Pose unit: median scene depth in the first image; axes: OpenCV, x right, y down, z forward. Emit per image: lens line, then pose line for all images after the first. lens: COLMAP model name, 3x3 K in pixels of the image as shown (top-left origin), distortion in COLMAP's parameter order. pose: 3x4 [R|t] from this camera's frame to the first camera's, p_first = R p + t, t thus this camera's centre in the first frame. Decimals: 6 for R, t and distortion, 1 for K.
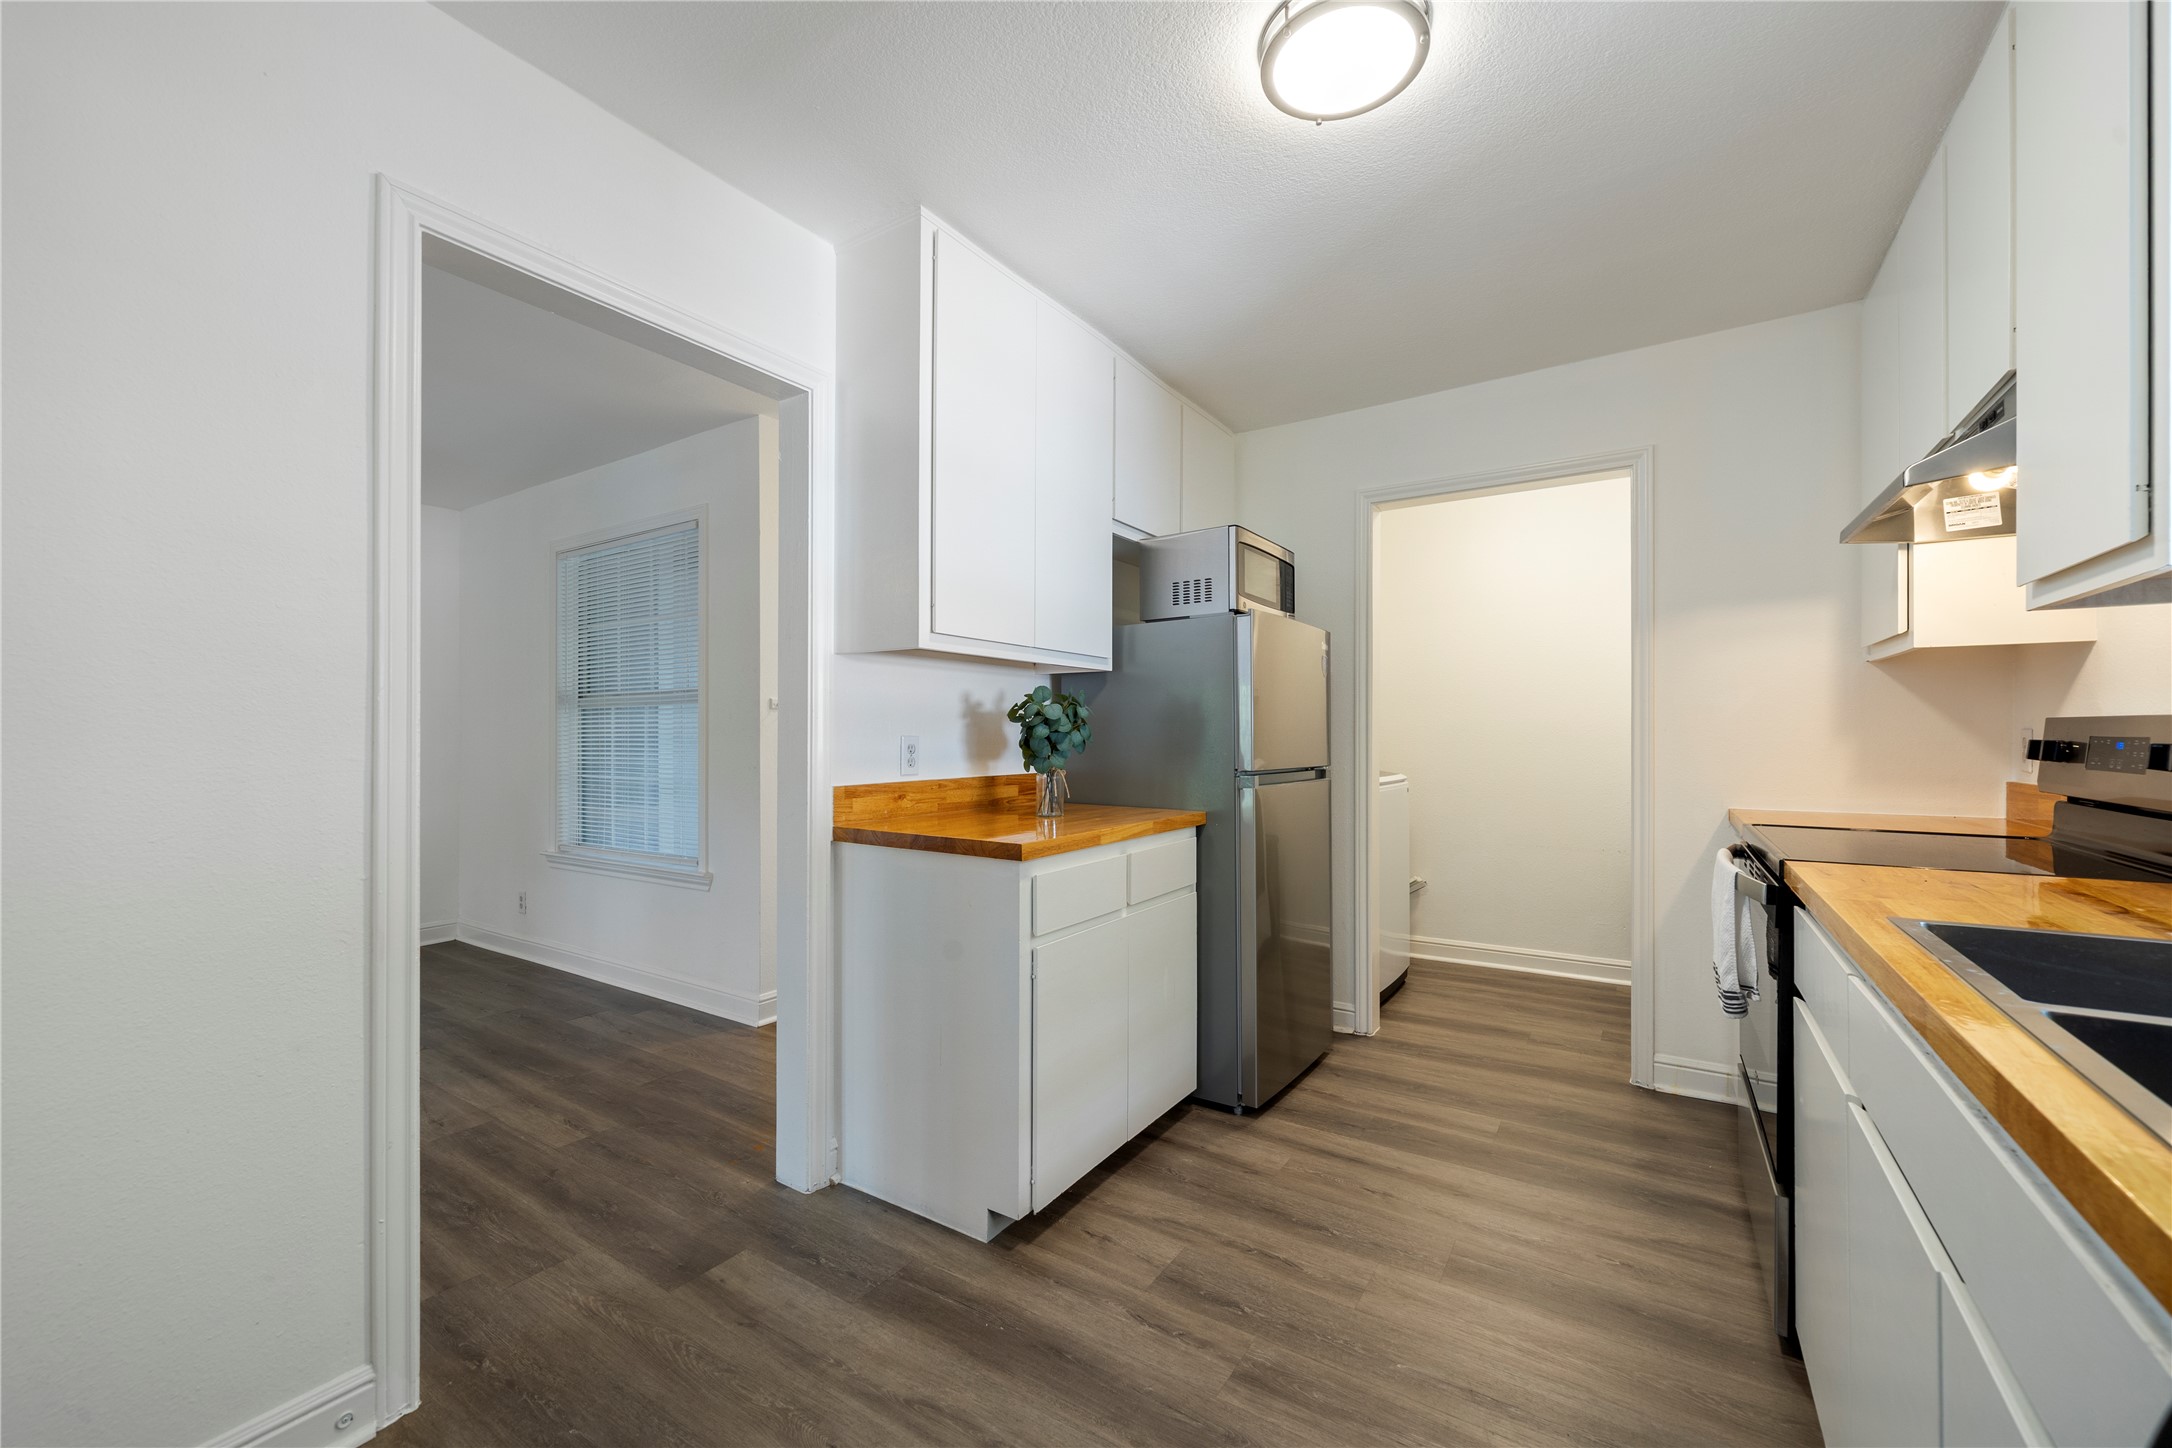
lens RADIAL K [[861.6, 0, 1091.9], [0, 861.6, 725.6], [0, 0, 1]] dist [-0.001424, 0.001285]
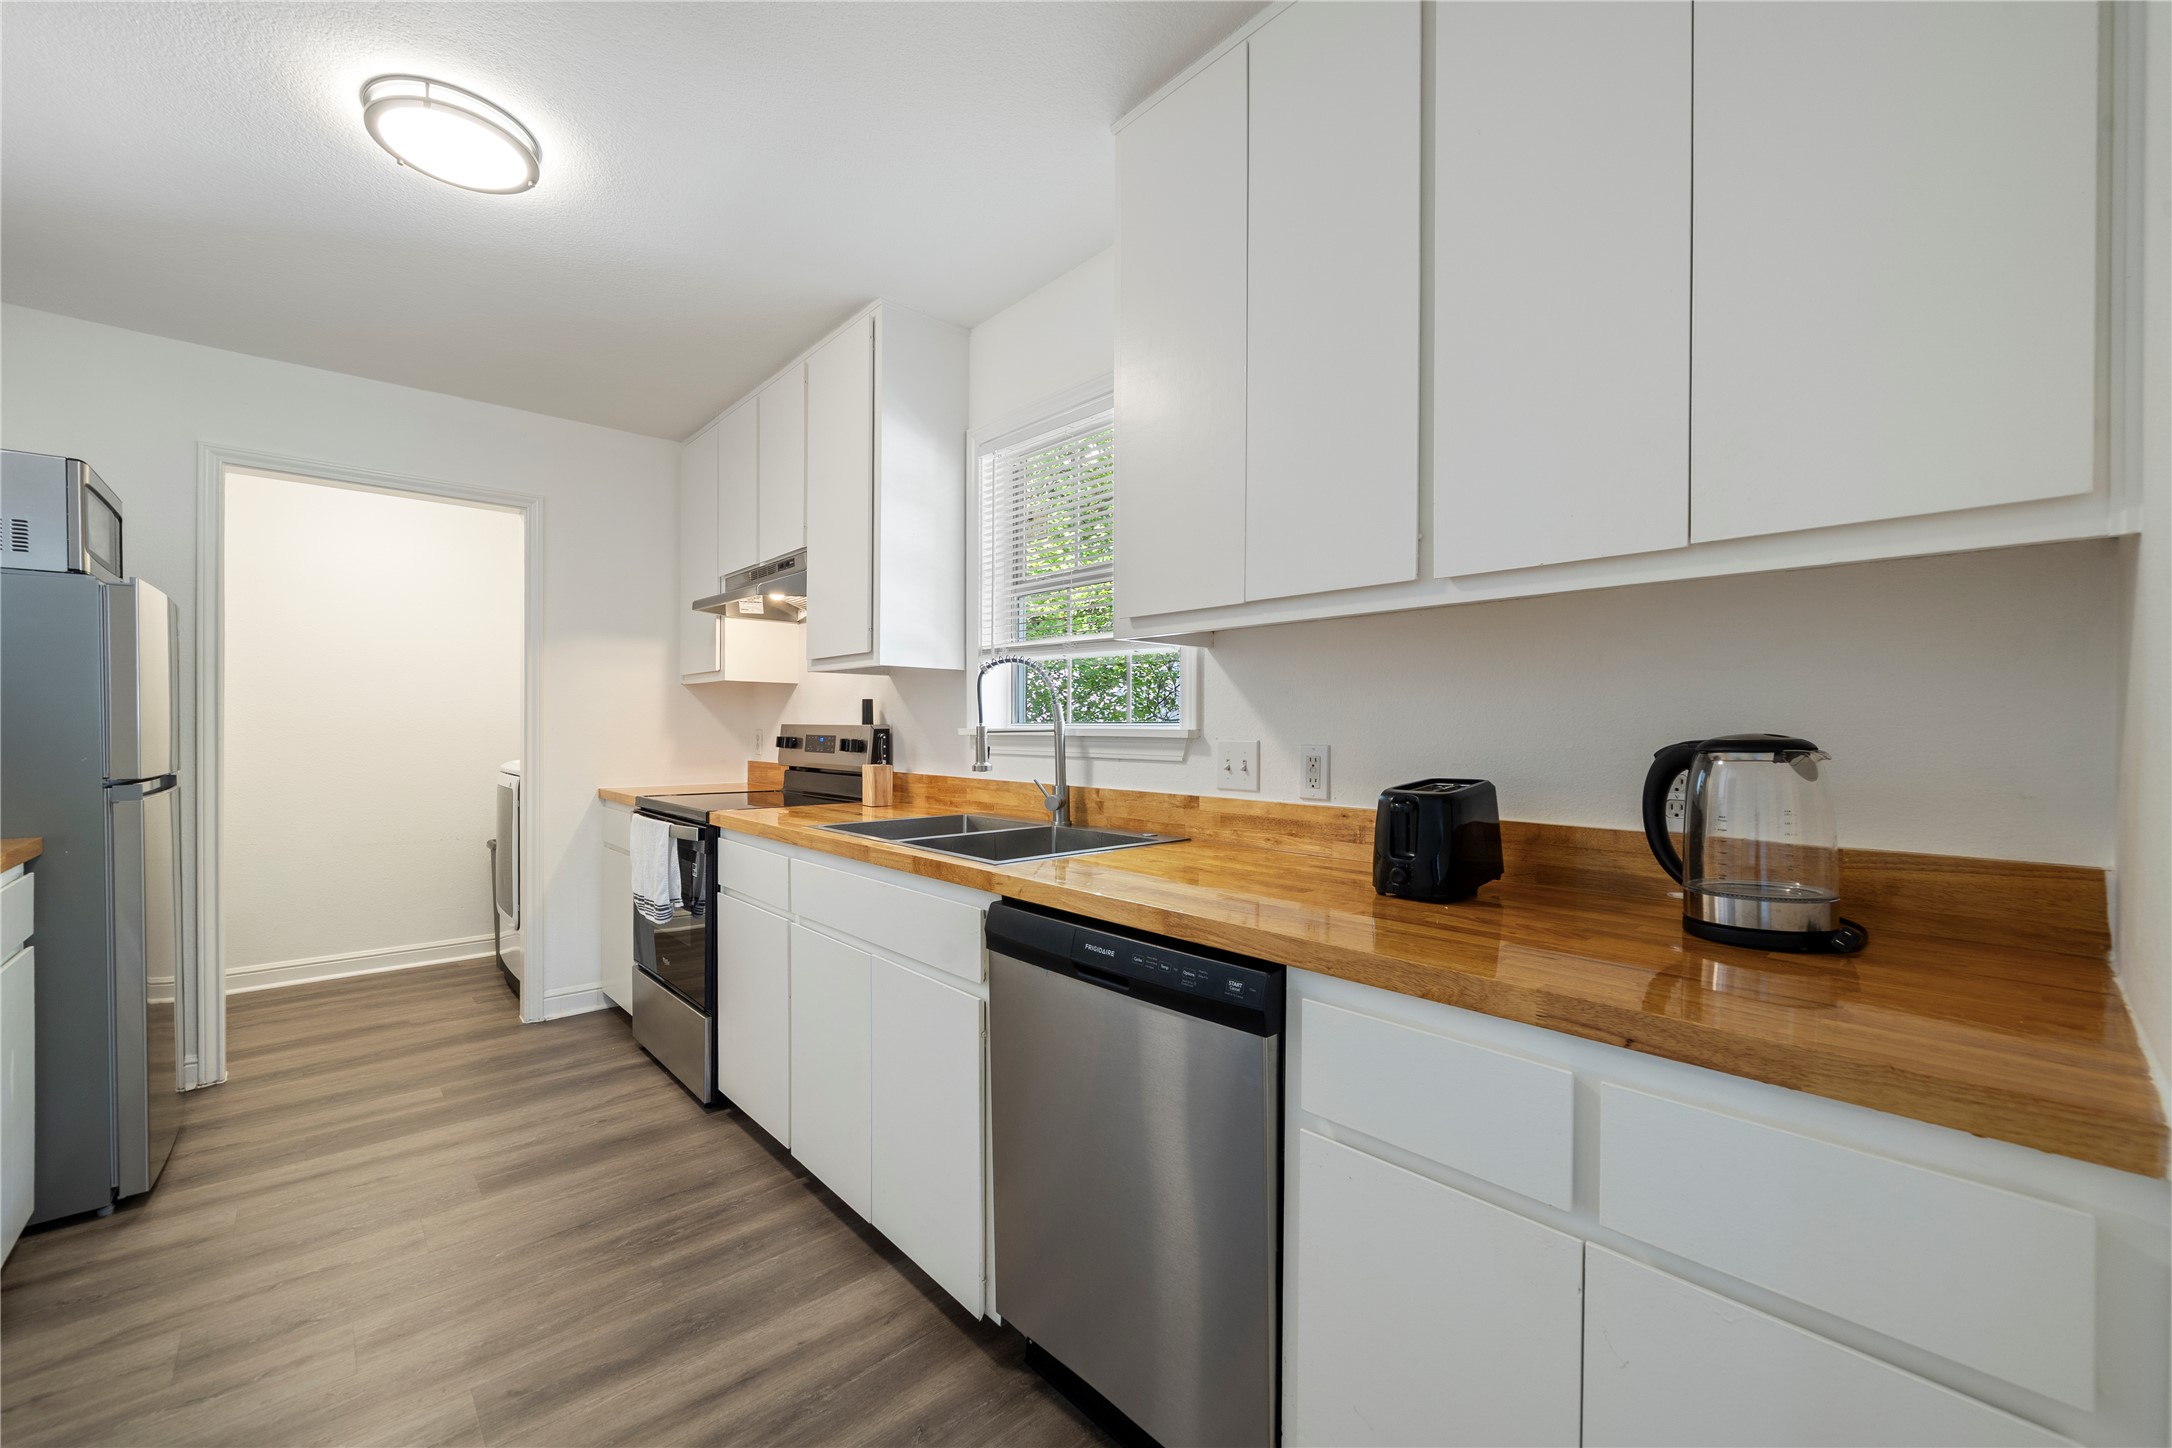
lens RADIAL K [[861.6, 0, 1091.9], [0, 861.6, 725.6], [0, 0, 1]] dist [-0.001424, 0.001285]
pose [[0.244475, 0.006965, 0.969631, -0.375178], [-0.014461, 0.999889, -0.003537, -0.007691], [-0.969548, -0.013157, 0.244548, -0.061565]]
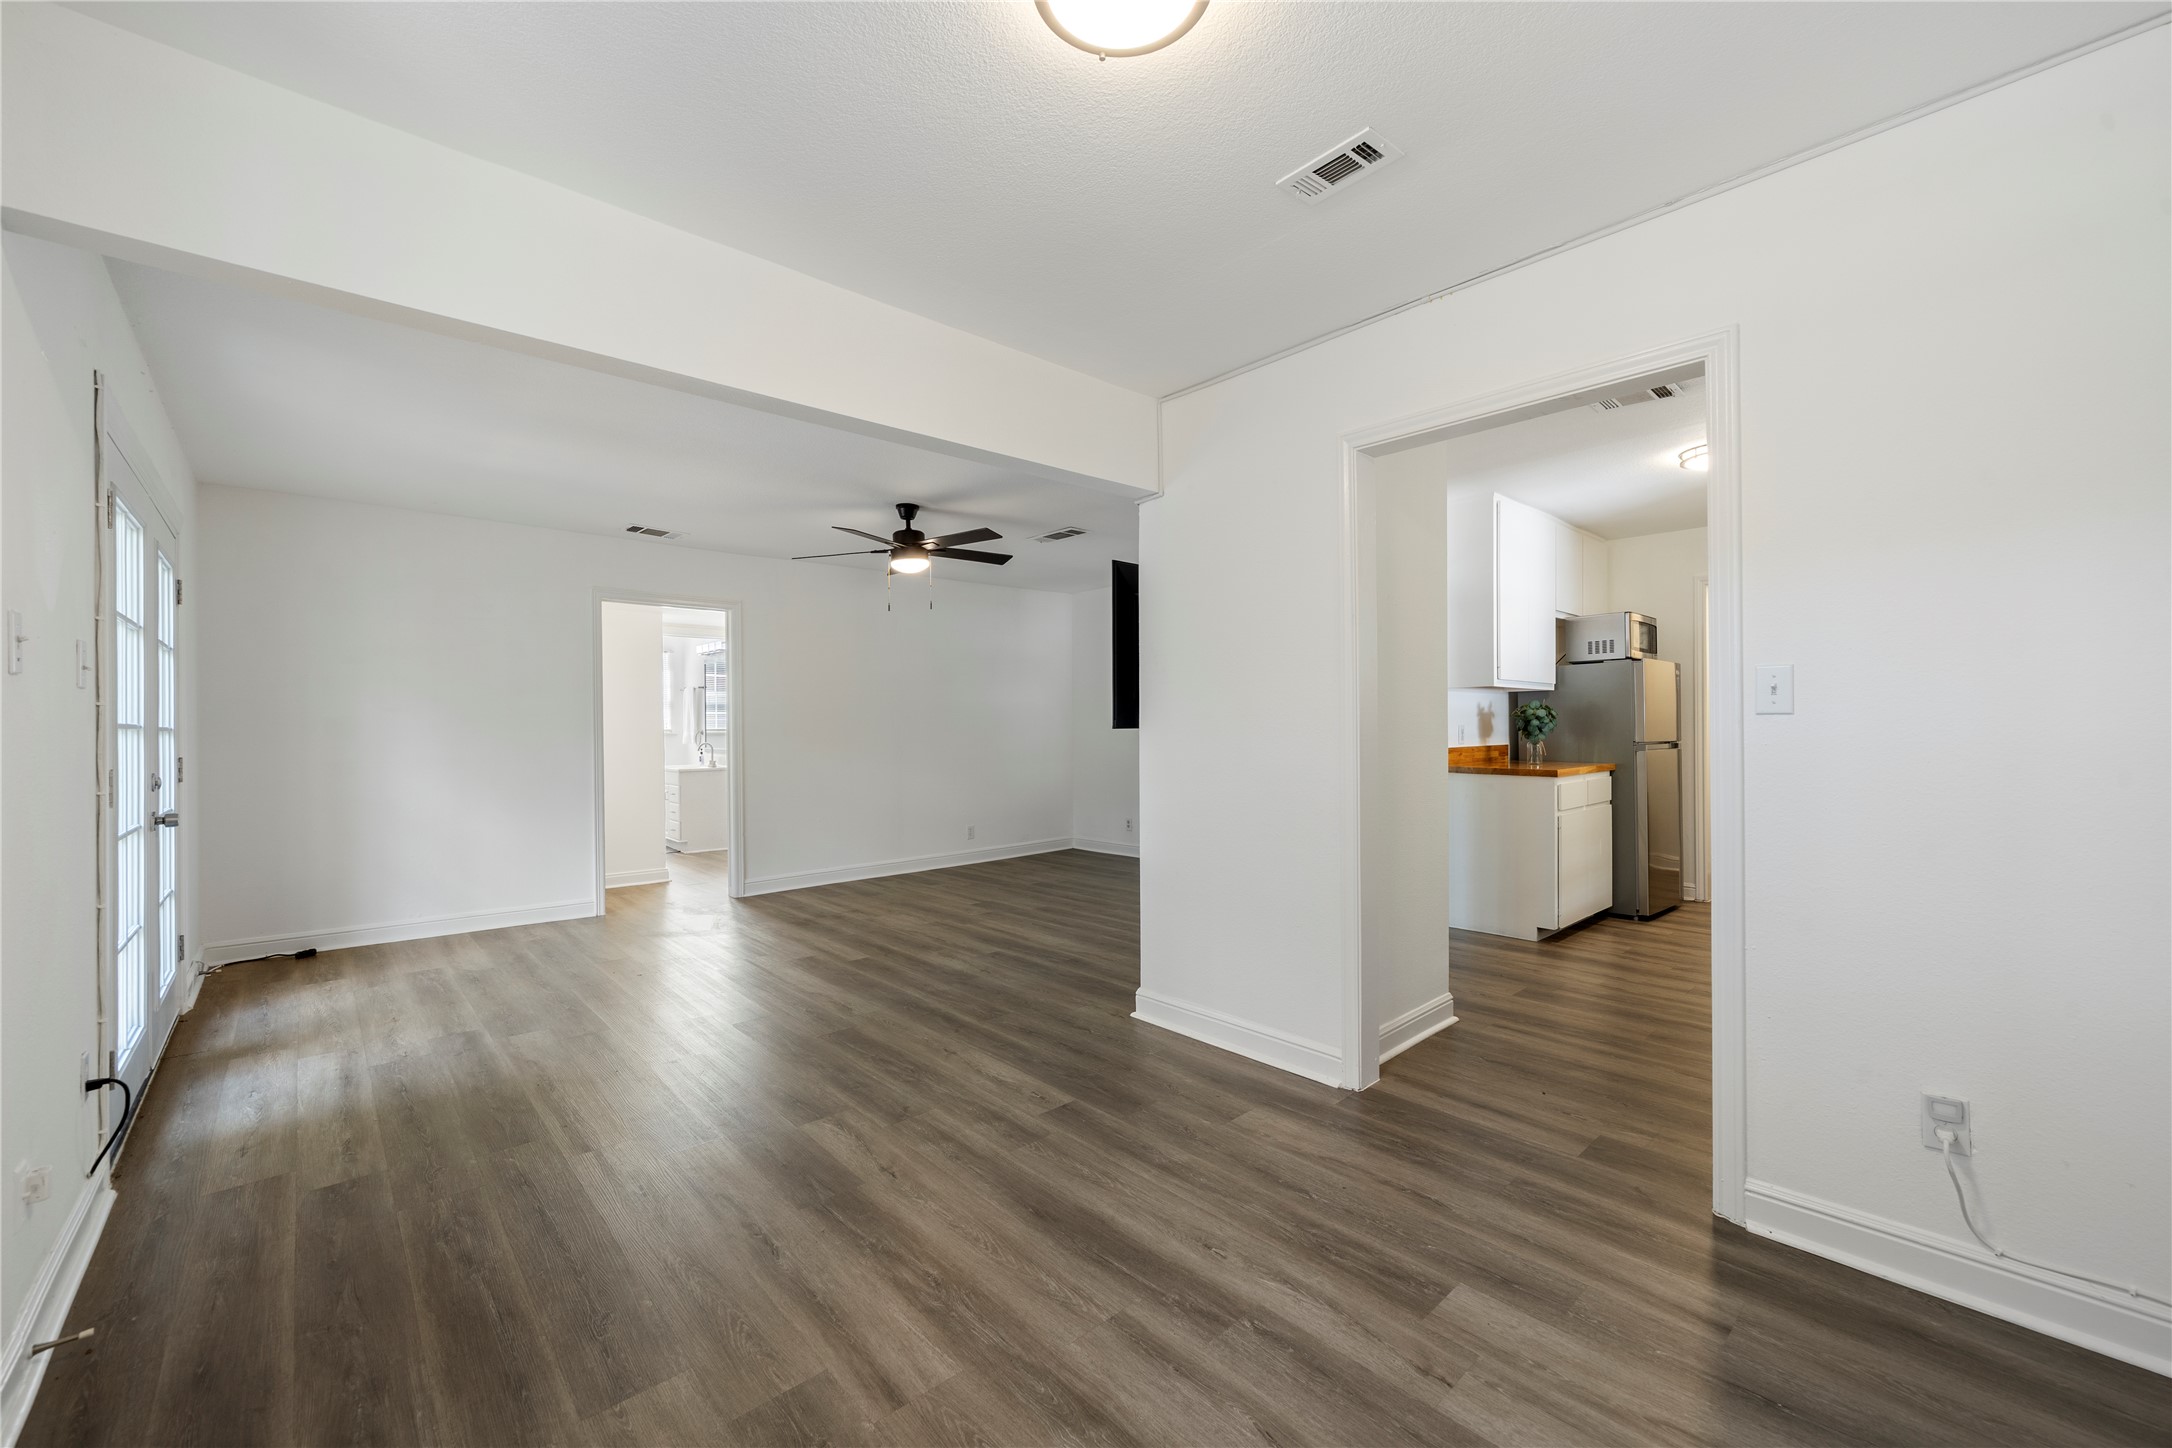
lens RADIAL K [[861.6, 0, 1091.9], [0, 861.6, 725.6], [0, 0, 1]] dist [-0.001424, 0.001285]
pose [[0.969736, -0.004459, -0.244115, -0.537780], [0.006595, 0.999947, 0.007931, -0.008610], [0.244067, -0.009301, 0.969714, -1.161572]]
